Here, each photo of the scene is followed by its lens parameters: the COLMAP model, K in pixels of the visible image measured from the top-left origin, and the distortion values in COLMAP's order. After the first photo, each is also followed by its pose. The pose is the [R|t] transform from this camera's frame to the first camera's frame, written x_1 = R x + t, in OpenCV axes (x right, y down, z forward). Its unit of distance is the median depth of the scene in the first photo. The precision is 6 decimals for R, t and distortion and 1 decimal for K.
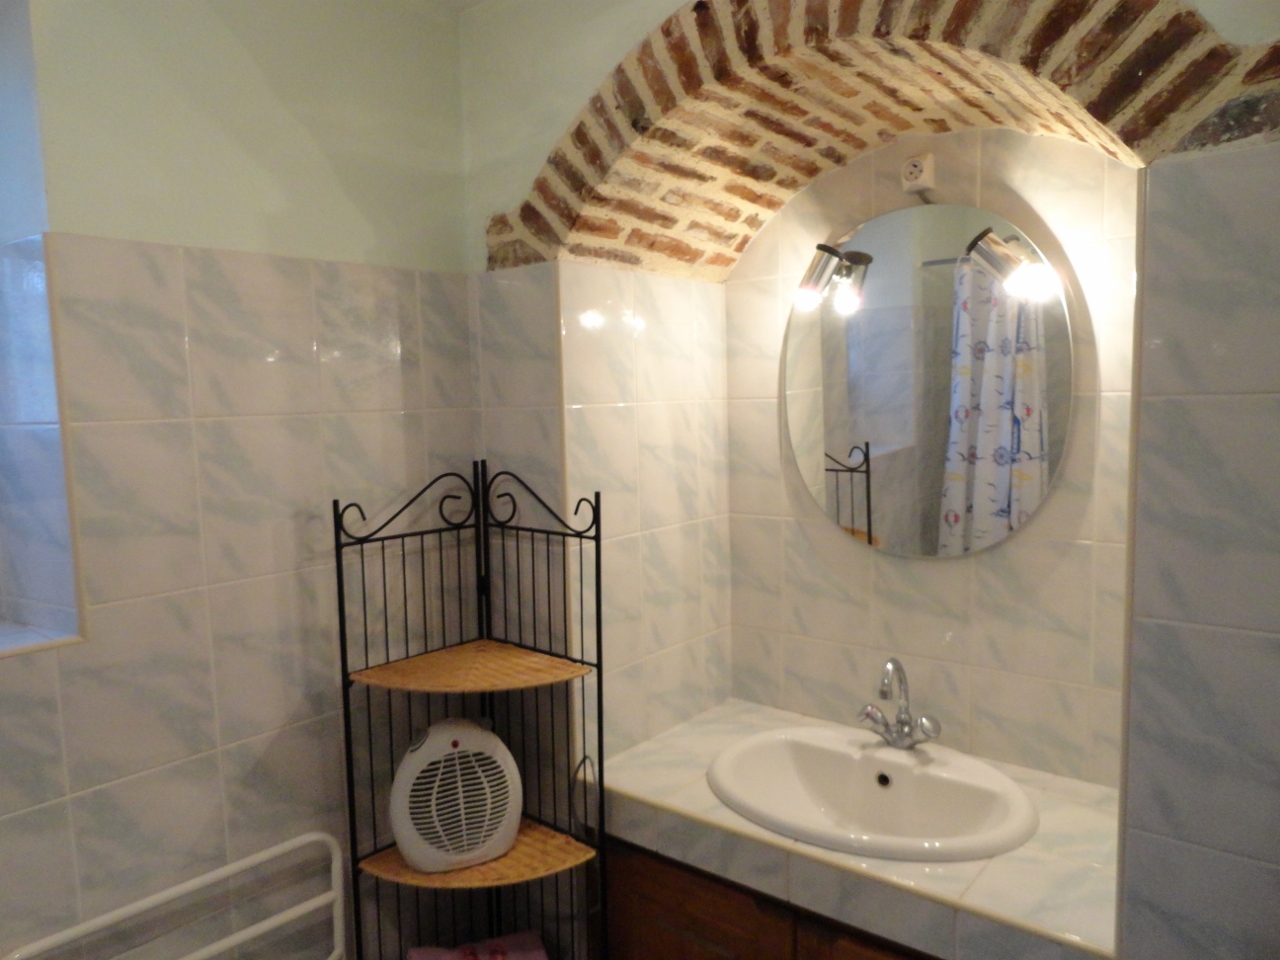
lens RADIAL K [[887.0, 0, 640.0], [0, 887.0, 480.0], [0, 0, 1]] dist [0.005743, 0.000813]
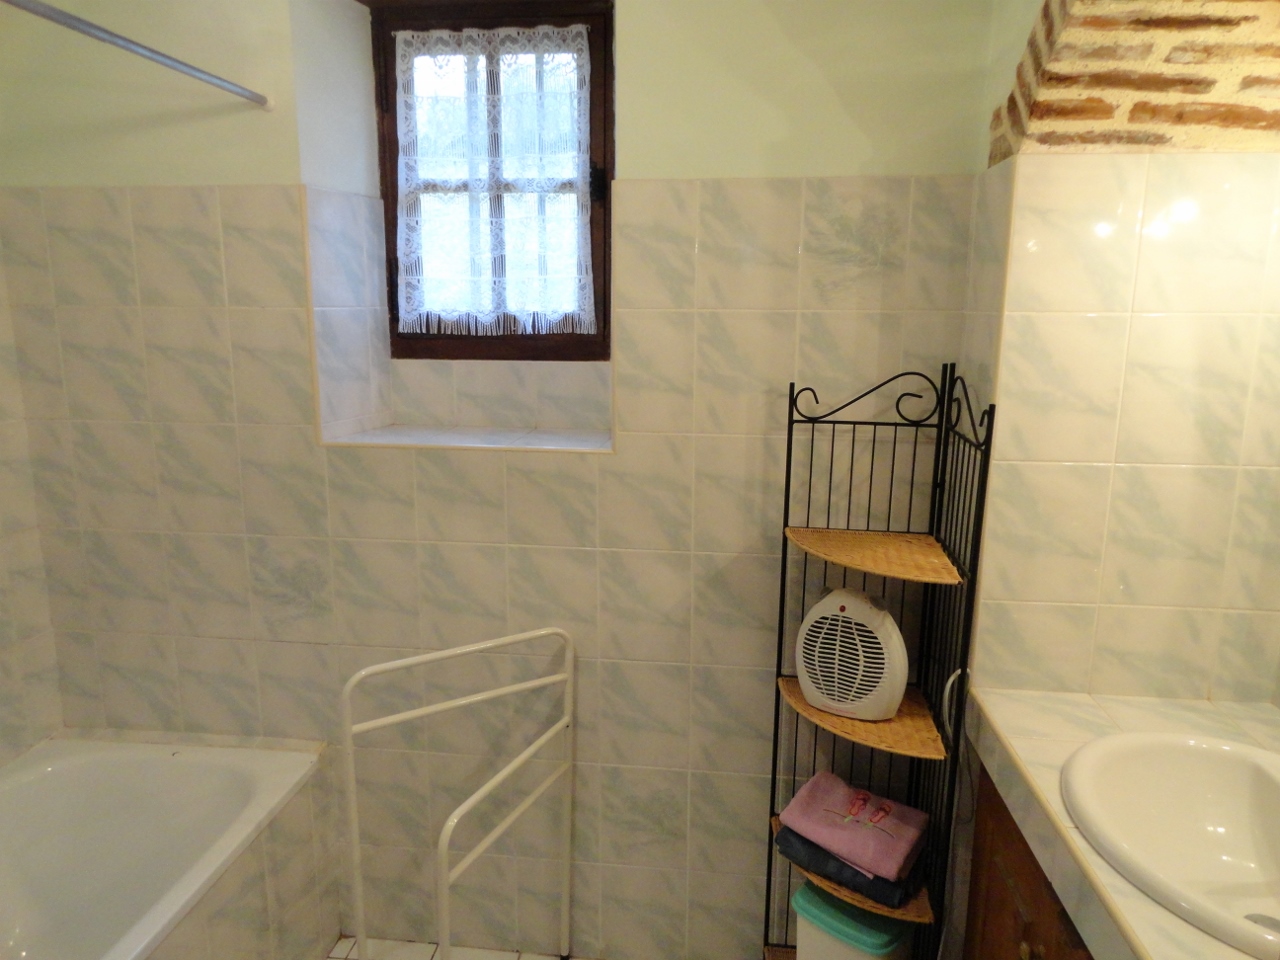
lens RADIAL K [[887.0, 0, 640.0], [0, 887.0, 480.0], [0, 0, 1]] dist [0.005743, 0.000813]
pose [[0.553401, 0.195749, -0.809587, 0.509357], [-0.101085, 0.980591, 0.167998, -0.027888], [0.826759, -0.011133, 0.562447, 0.139102]]
